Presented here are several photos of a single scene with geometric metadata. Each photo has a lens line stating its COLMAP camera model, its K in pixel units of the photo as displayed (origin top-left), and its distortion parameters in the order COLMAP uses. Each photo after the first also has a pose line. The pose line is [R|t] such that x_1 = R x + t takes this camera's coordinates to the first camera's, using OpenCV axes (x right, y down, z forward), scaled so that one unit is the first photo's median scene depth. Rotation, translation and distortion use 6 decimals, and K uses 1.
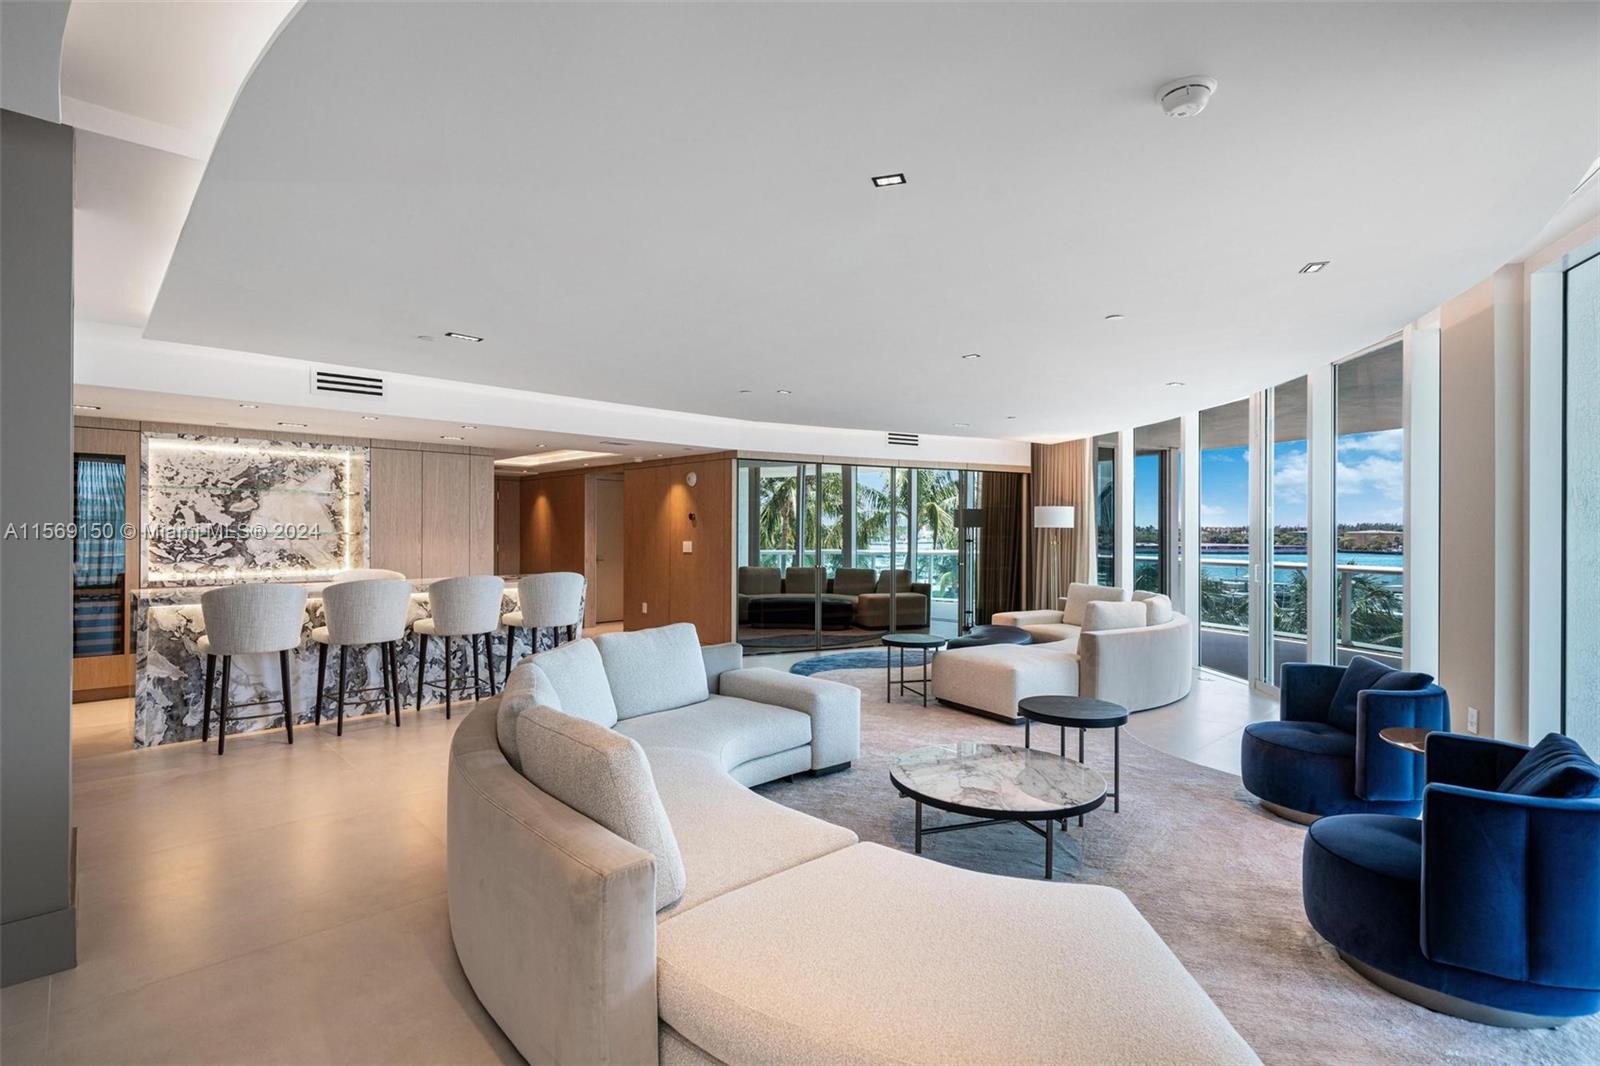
lens RADIAL K [[754.9, 0, 793.3], [0, 754.9, 537.8], [0, 0, 1]] dist [-0.000495, -0.000298]
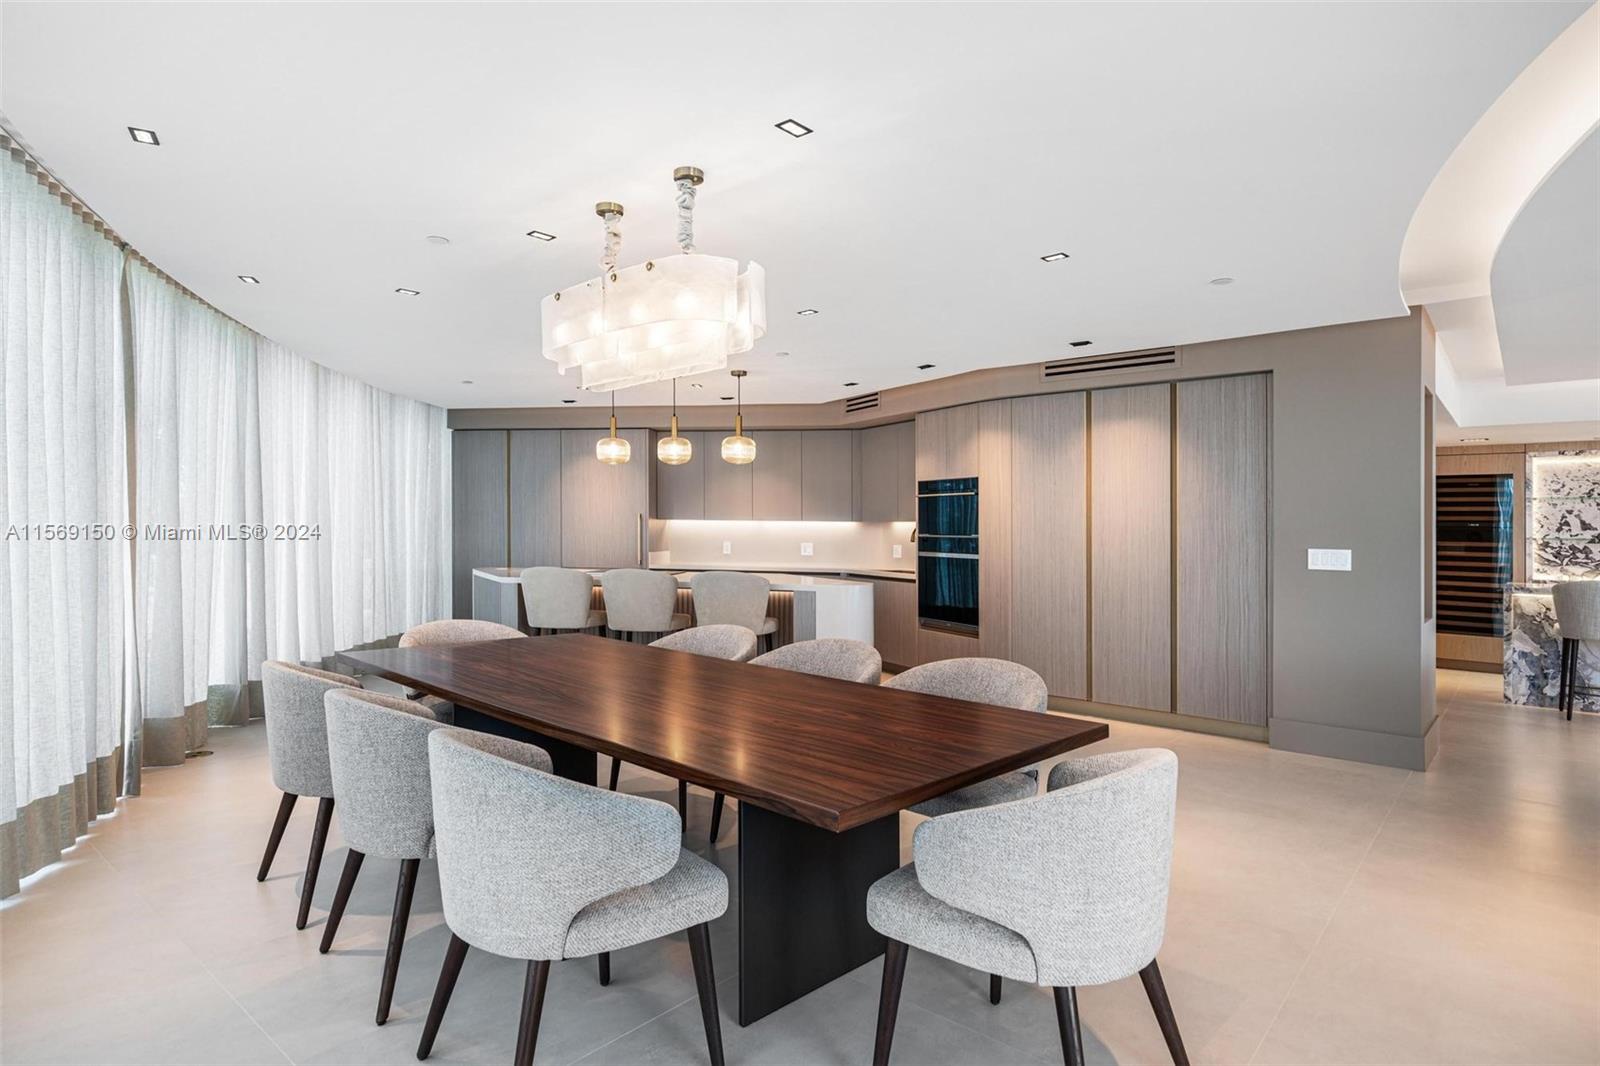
lens RADIAL K [[886.5, 0, 799.2], [0, 886.5, 509.2], [0, 0, 1]] dist [0.022264, 0.001660]
pose [[0.121321, -0.025801, -0.992278, 0.362772], [-0.022284, 0.999339, -0.028709, 0.012484], [0.992363, 0.025595, 0.120665, -0.275479]]
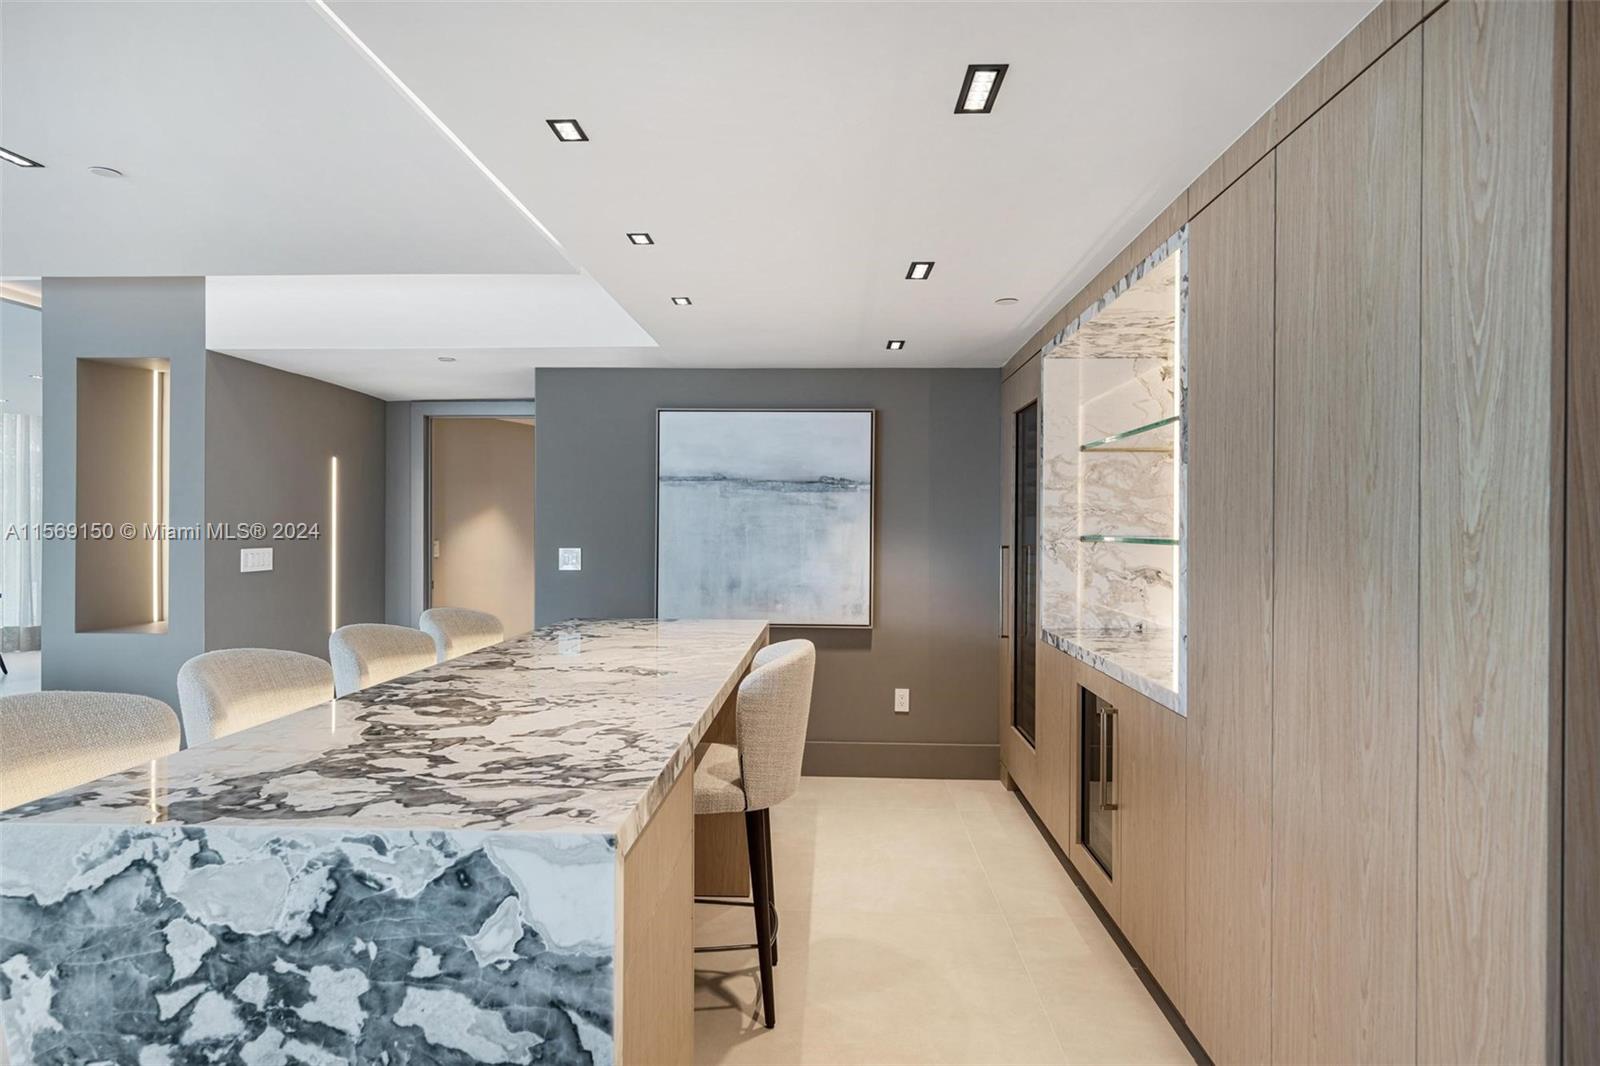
lens RADIAL K [[928.4, 0, 799.1], [0, 928.4, 528.7], [0, 0, 1]] dist [0.003936, 0.001148]
pose [[-0.718004, -0.007642, -0.695997, -0.254220], [-0.015780, 0.999861, 0.005300, -0.012047], [0.695860, 0.014788, -0.718025, 1.232412]]
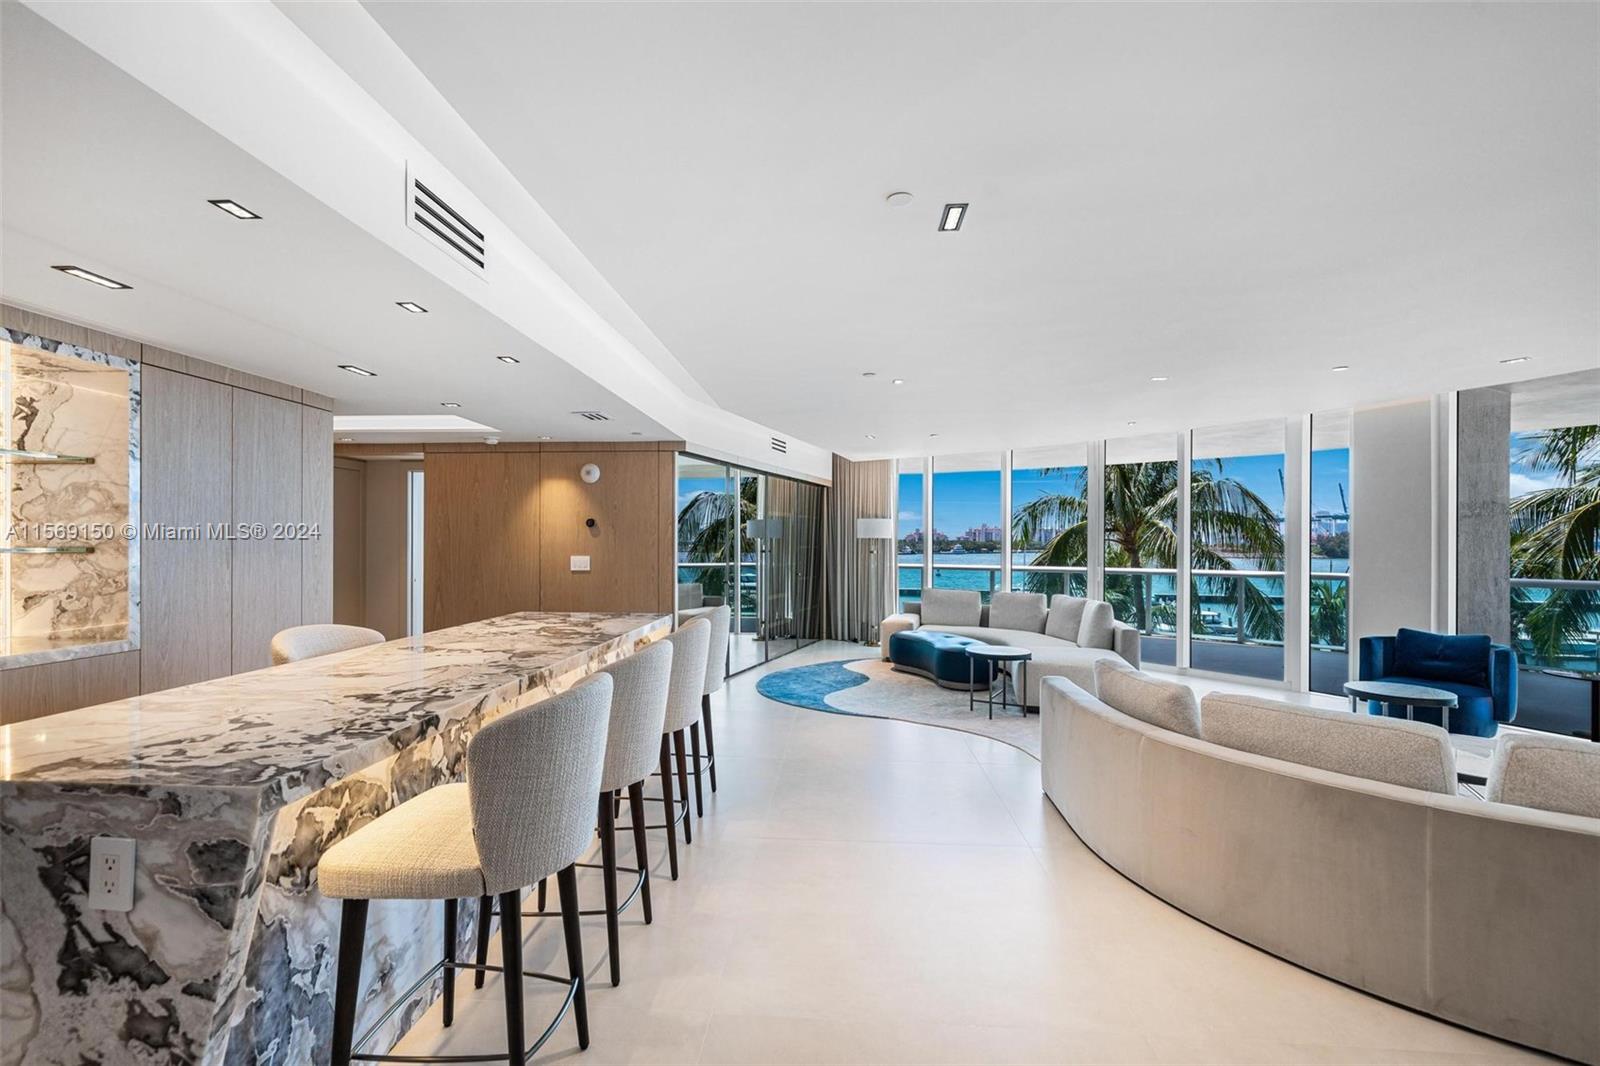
lens RADIAL K [[711.8, 0, 796.5], [0, 711.8, 542.7], [0, 0, 1]] dist [-0.000919, 0.000000]
pose [[0.736300, -0.003396, 0.676647, -0.604695], [0.007669, 0.999965, -0.003326, -0.006080], [-0.676612, 0.007638, 0.736300, 0.444858]]
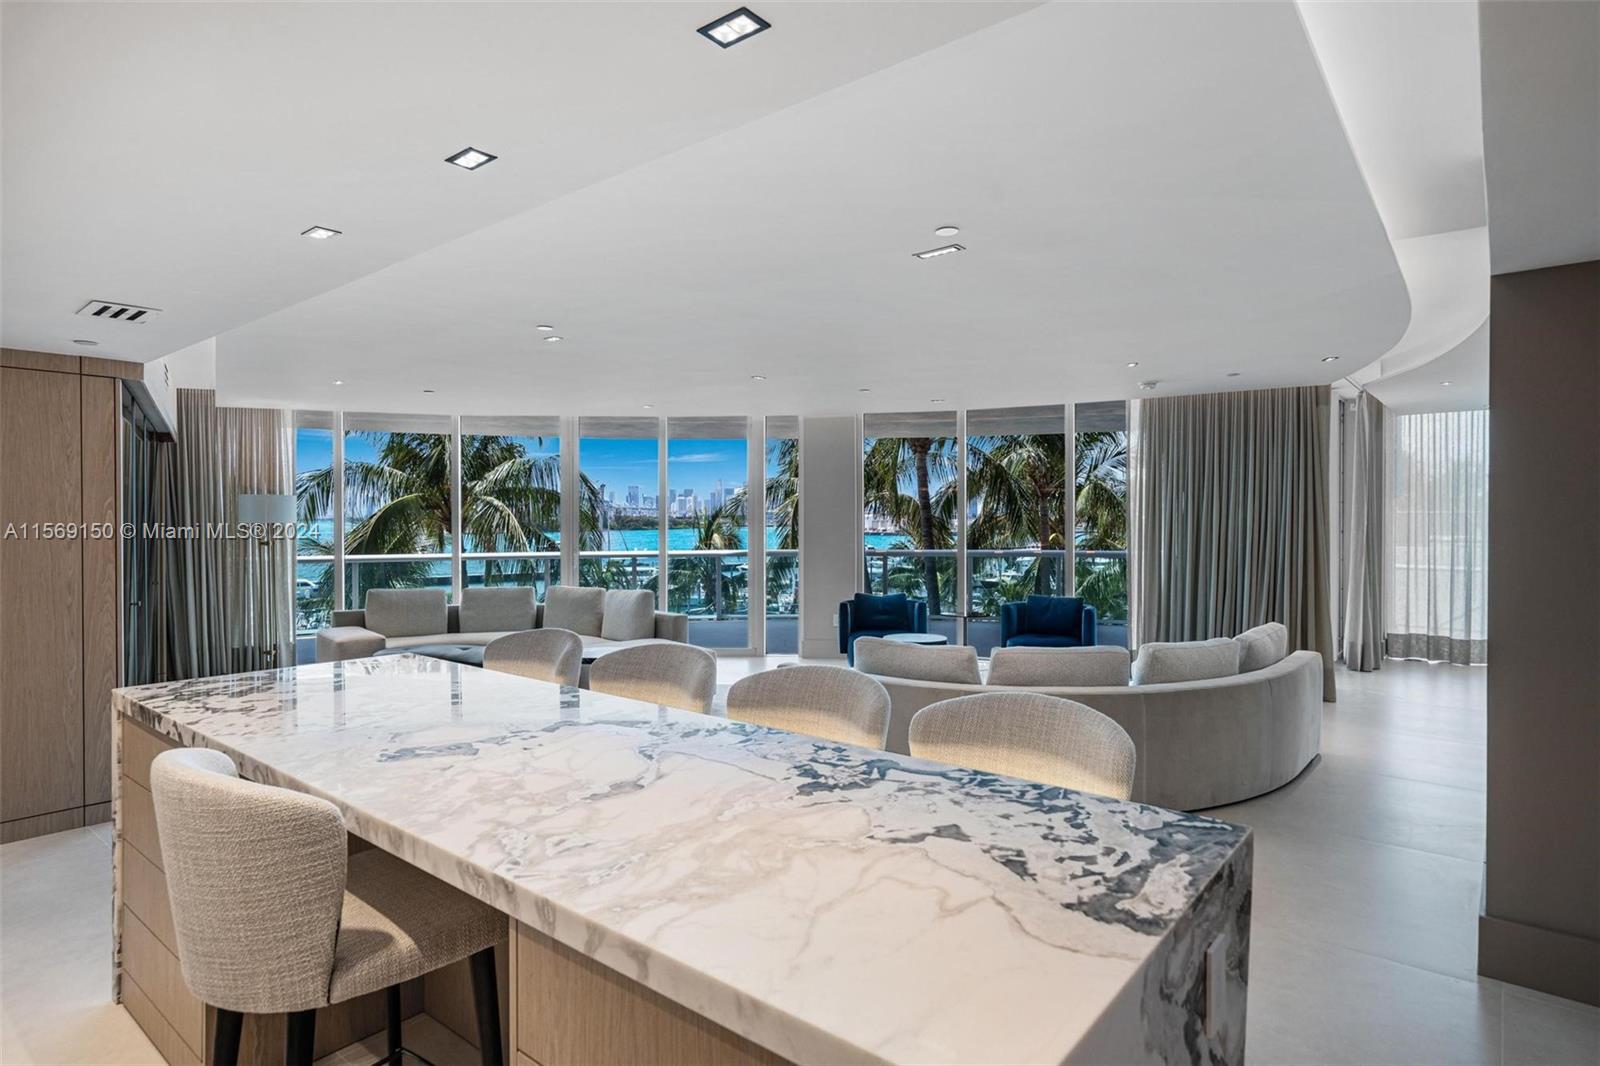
lens RADIAL K [[862.0, 0, 792.1], [0, 862.0, 526.6], [0, 0, 1]] dist [0.002824, 0.000979]
pose [[-0.126965, -0.015972, 0.991779, -0.790679], [0.010321, 0.999795, 0.017423, -0.026541], [-0.991853, 0.012448, -0.126774, 0.830826]]
